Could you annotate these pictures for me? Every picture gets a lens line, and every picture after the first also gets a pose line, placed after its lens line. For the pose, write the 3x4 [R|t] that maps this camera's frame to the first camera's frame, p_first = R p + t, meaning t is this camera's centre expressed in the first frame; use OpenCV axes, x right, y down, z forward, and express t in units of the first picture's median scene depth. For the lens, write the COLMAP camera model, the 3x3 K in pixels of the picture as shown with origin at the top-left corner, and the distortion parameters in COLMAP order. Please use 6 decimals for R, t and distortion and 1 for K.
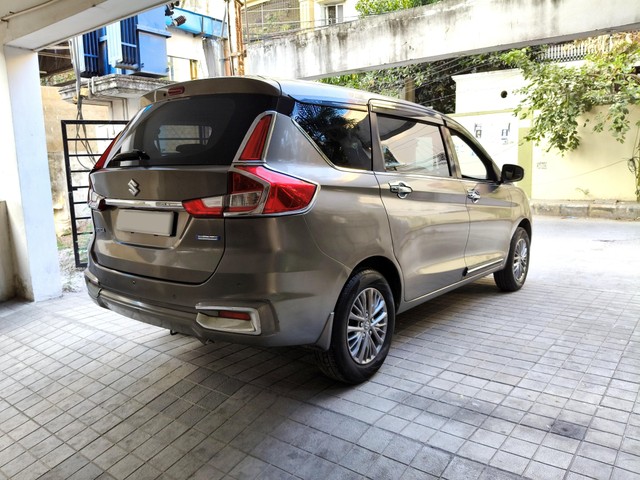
lens RADIAL K [[503.9, 0, 318.5], [0, 503.9, 236.1], [0, 0, 1]] dist [0.018040, -0.044225]
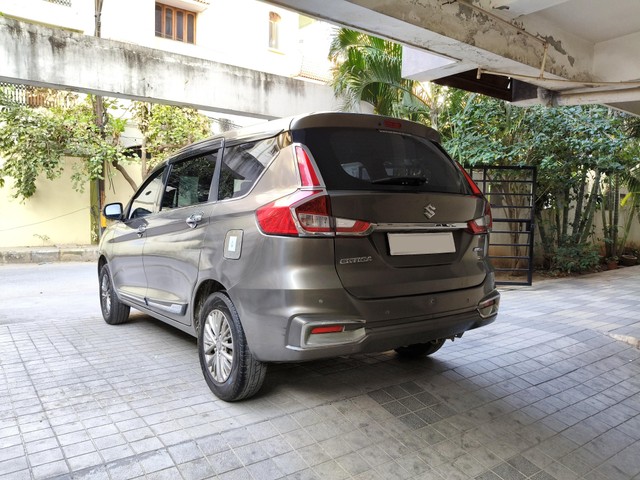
lens RADIAL K [[503.9, 0, 318.0], [0, 503.9, 244.1], [0, 0, 1]] dist [0.018040, -0.044225]
pose [[0.253857, -0.032922, 0.966681, -0.638529], [0.117936, 0.993017, 0.002848, -0.025878], [-0.960025, 0.113284, 0.255967, 0.422137]]
